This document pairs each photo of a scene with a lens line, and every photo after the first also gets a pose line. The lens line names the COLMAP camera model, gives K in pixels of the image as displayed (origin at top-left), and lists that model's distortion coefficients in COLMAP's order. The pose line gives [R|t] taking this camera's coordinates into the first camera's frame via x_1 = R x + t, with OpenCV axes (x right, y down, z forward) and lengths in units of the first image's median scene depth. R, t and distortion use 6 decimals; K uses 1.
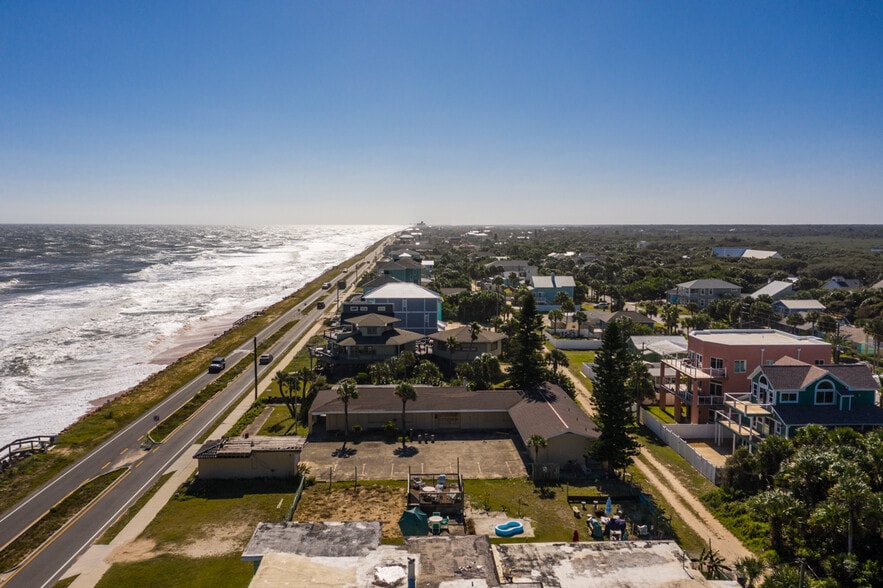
lens RADIAL K [[704.1, 0, 441.5], [0, 704.1, 294.0], [0, 0, 1]] dist [0.000952, 0.006665]
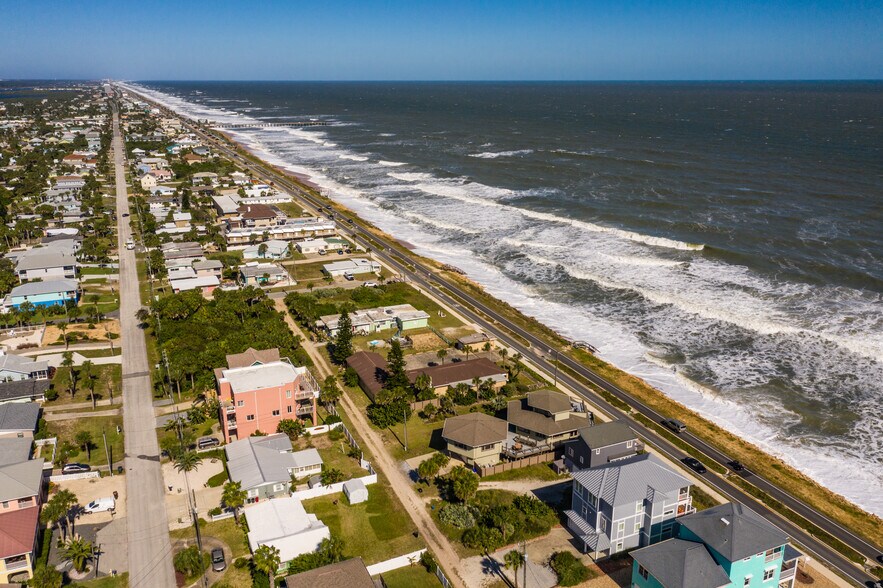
lens RADIAL K [[696.8, 0, 441.5], [0, 696.8, 294.0], [0, 0, 1]] dist [0.001014, 0.001555]
pose [[-0.930829, 0.105624, -0.349859, 0.703842], [-0.037198, 0.924968, 0.378221, -0.864242], [0.363558, 0.365073, -0.857057, 2.924108]]
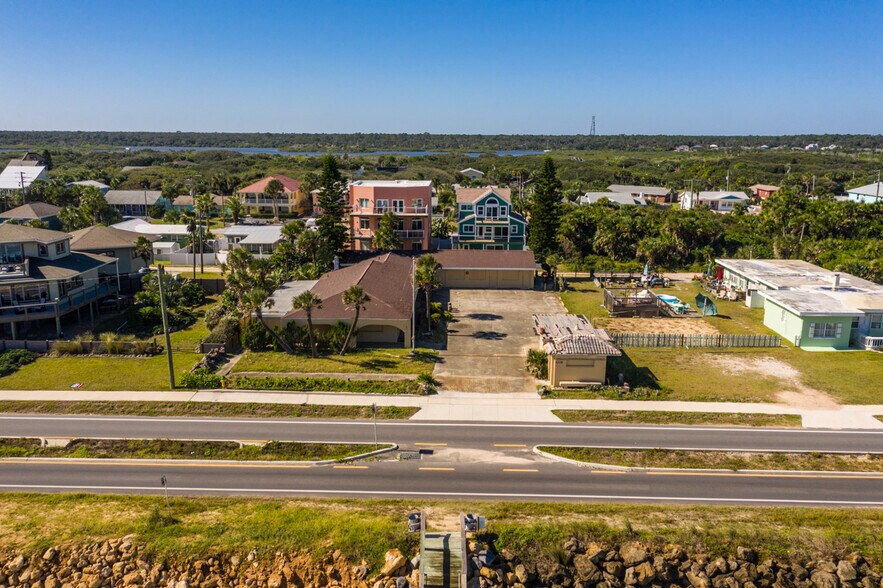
lens RADIAL K [[696.8, 0, 441.5], [0, 696.8, 294.0], [0, 0, 1]] dist [0.001014, 0.001555]
pose [[0.073562, -0.221537, 0.972373, -0.951249], [0.091220, 0.972423, 0.214647, -0.005896], [-0.993110, 0.072910, 0.091742, 0.989883]]
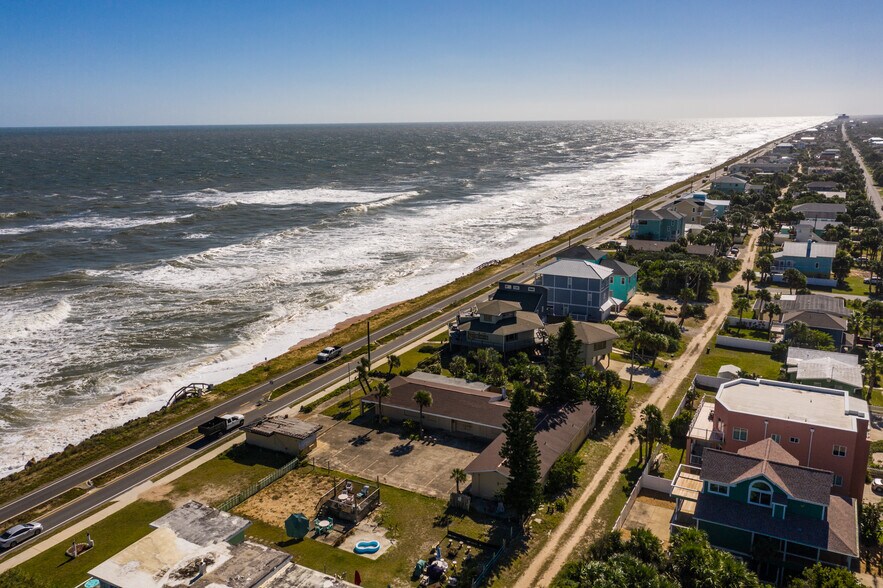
lens RADIAL K [[699.0, 0, 441.5], [0, 699.0, 294.0], [0, 0, 1]] dist [0.001304, 0.006989]
pose [[0.856315, 0.106887, -0.505272, 0.600764], [-0.031674, 0.987376, 0.155193, -0.236463], [0.515482, -0.116890, 0.848890, 0.043410]]
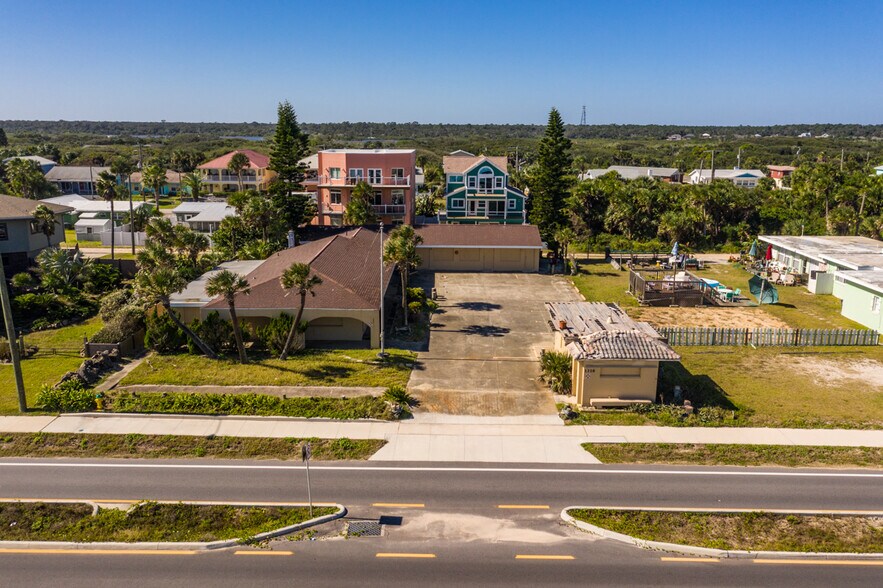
lens RADIAL K [[699.0, 0, 441.5], [0, 699.0, 294.0], [0, 0, 1]] dist [0.001304, 0.006989]
pose [[0.059064, -0.233299, 0.970610, -0.750149], [0.090216, 0.969576, 0.227561, 0.048388], [-0.994169, 0.074124, 0.078314, 1.001283]]
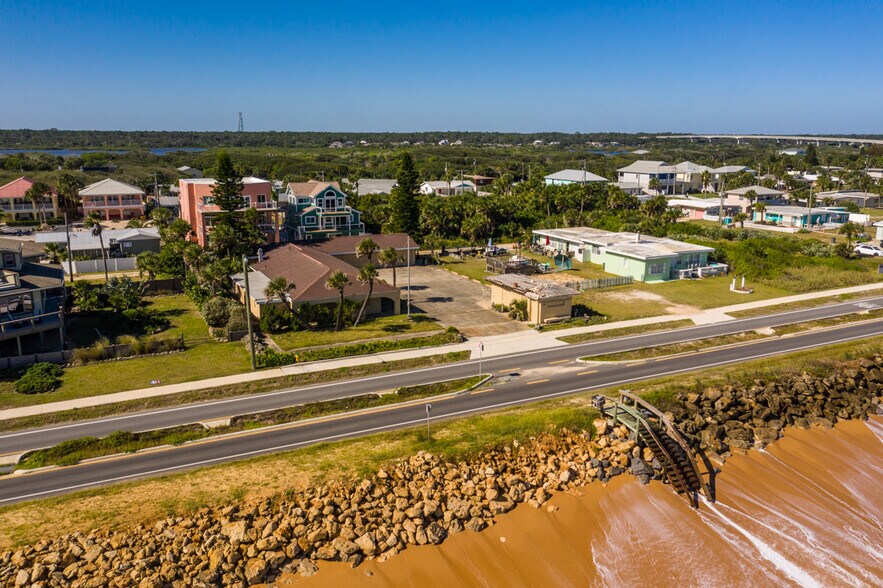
lens RADIAL K [[696.8, 0, 441.5], [0, 696.8, 294.0], [0, 0, 1]] dist [0.001014, 0.001555]
pose [[-0.405144, -0.207397, 0.890418, -1.044250], [0.083055, 0.961554, 0.261756, -0.045350], [-0.910472, 0.180003, -0.372343, 1.389102]]
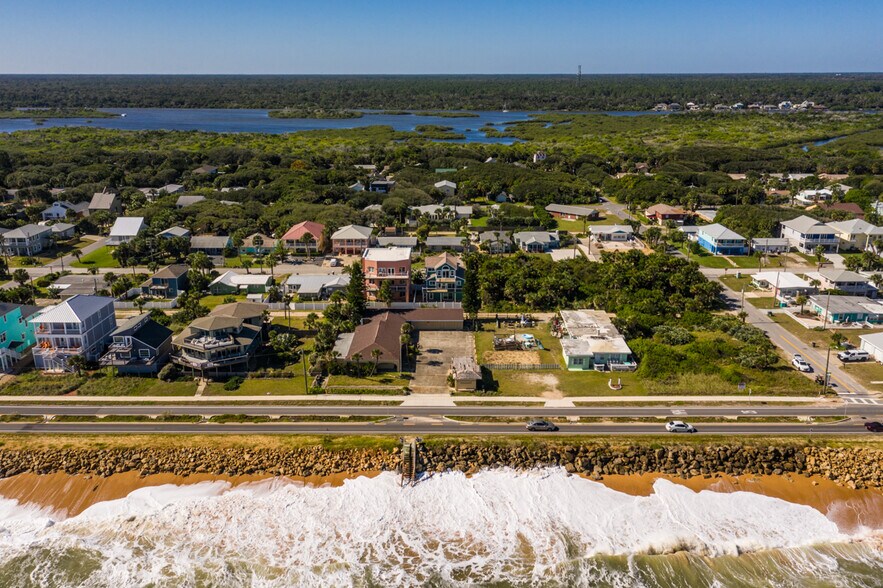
lens RADIAL K [[704.1, 0, 441.5], [0, 704.1, 294.0], [0, 0, 1]] dist [0.000952, 0.006665]
pose [[0.055646, -0.294865, 0.953917, -1.891254], [0.099231, 0.952301, 0.288577, -0.494239], [-0.993507, 0.078600, 0.082252, 0.825581]]
